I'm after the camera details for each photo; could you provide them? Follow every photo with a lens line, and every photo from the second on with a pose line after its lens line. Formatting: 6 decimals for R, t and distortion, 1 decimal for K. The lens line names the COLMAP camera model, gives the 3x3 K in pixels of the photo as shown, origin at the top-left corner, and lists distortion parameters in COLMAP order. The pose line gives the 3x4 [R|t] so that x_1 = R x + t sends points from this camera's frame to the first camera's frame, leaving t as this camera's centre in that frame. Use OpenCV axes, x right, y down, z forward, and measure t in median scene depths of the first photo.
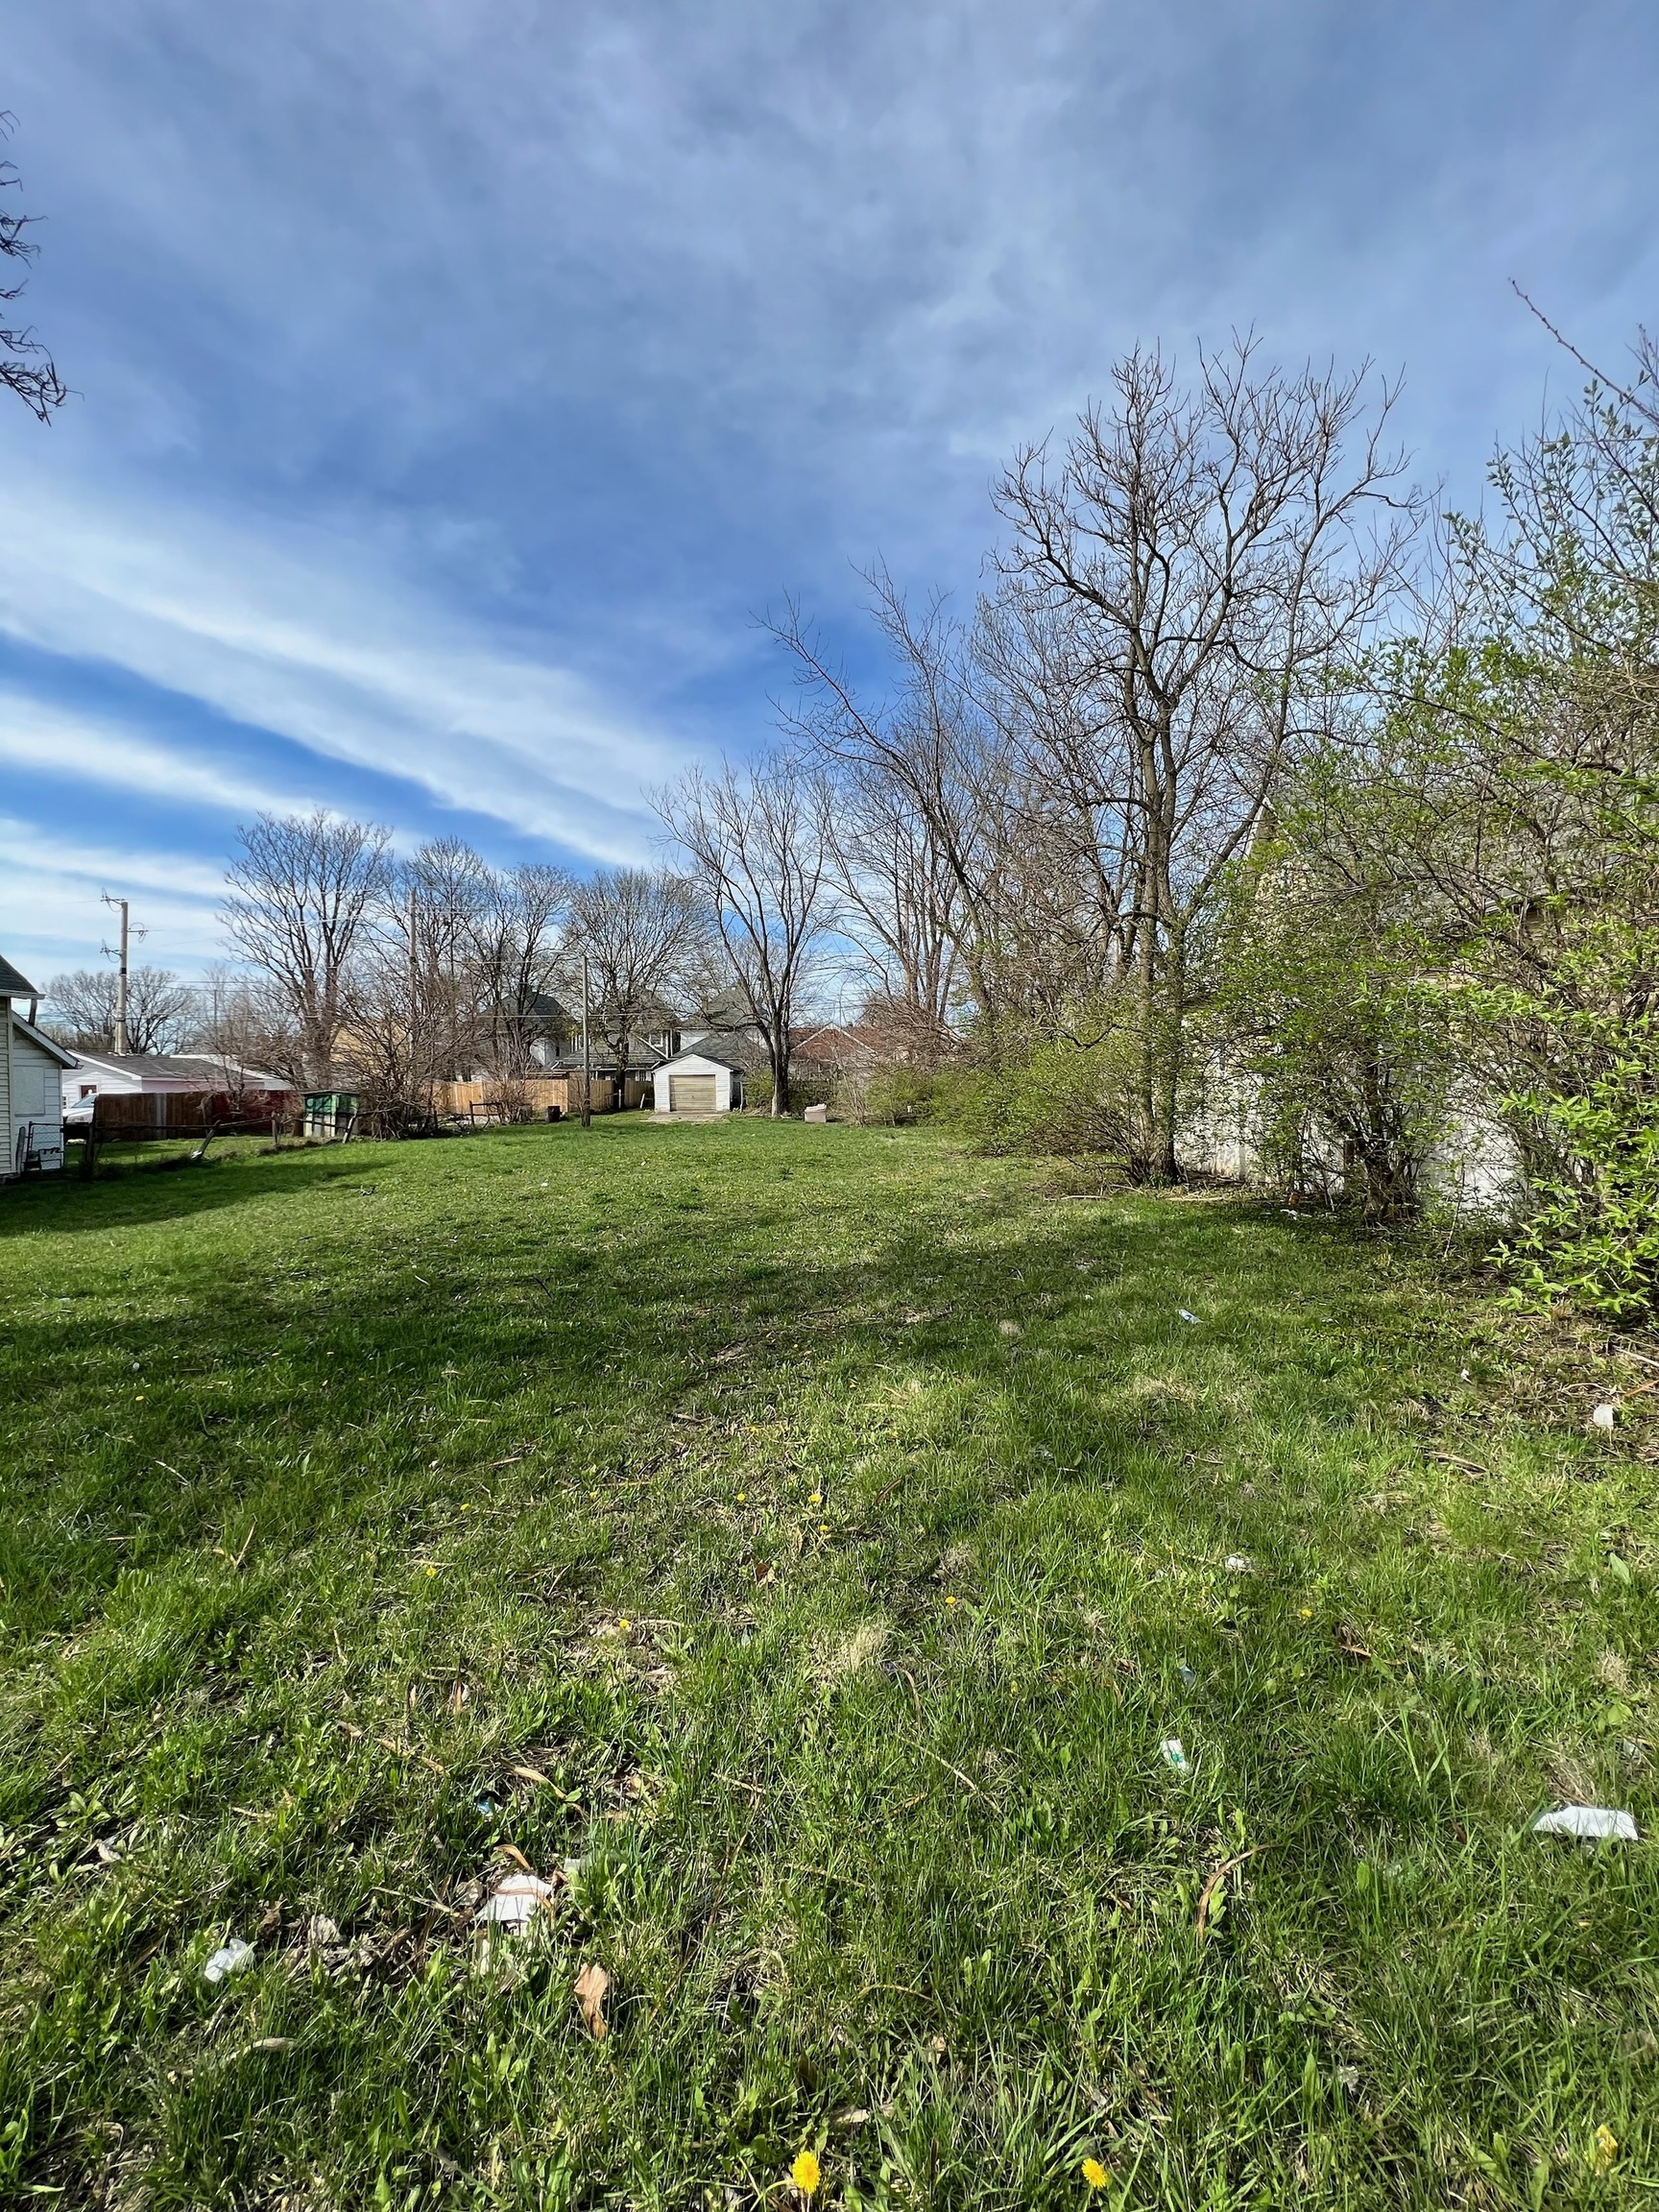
lens RADIAL K [[885.8, 0, 831.0], [0, 885.8, 1116.3], [0, 0, 1]] dist [-0.001140, 0.000016]
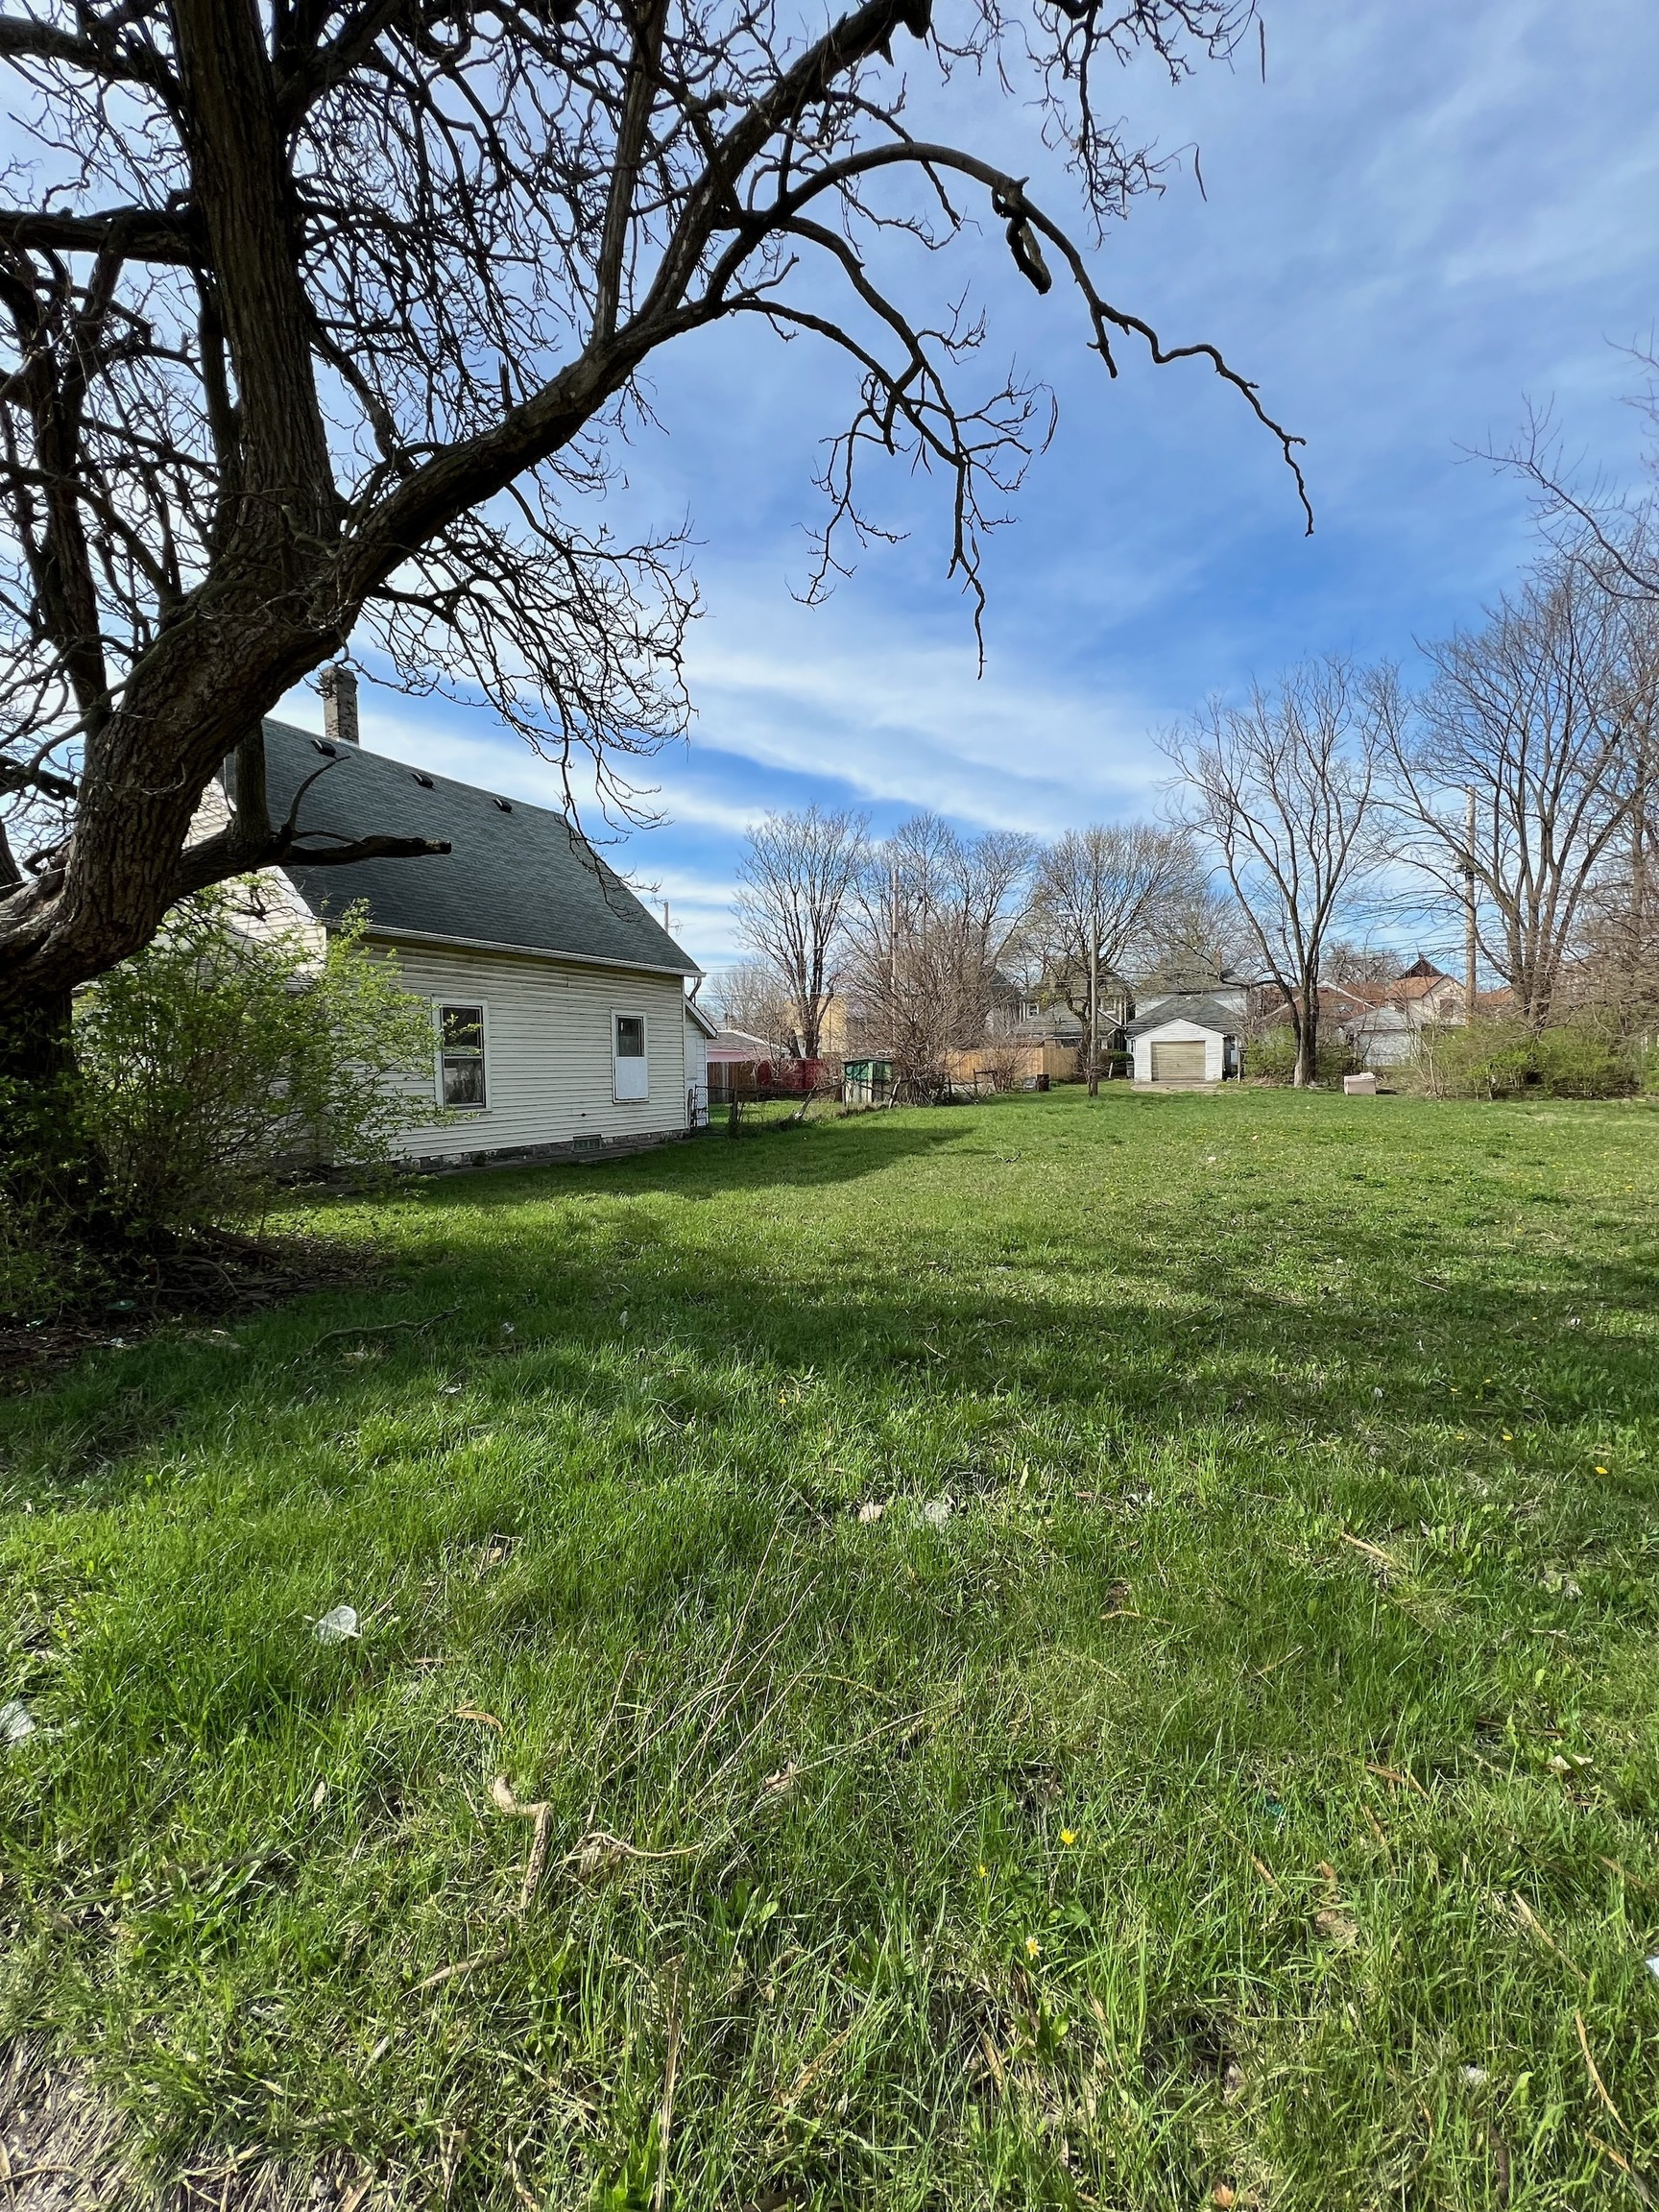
lens RADIAL K [[885.8, 0, 829.0], [0, 885.8, 1099.3], [0, 0, 1]] dist [-0.001140, 0.000016]
pose [[0.905955, 0.012951, -0.423175, -0.126886], [-0.007524, 0.999867, 0.014493, 0.003628], [0.423306, -0.009946, 0.905932, 0.017220]]
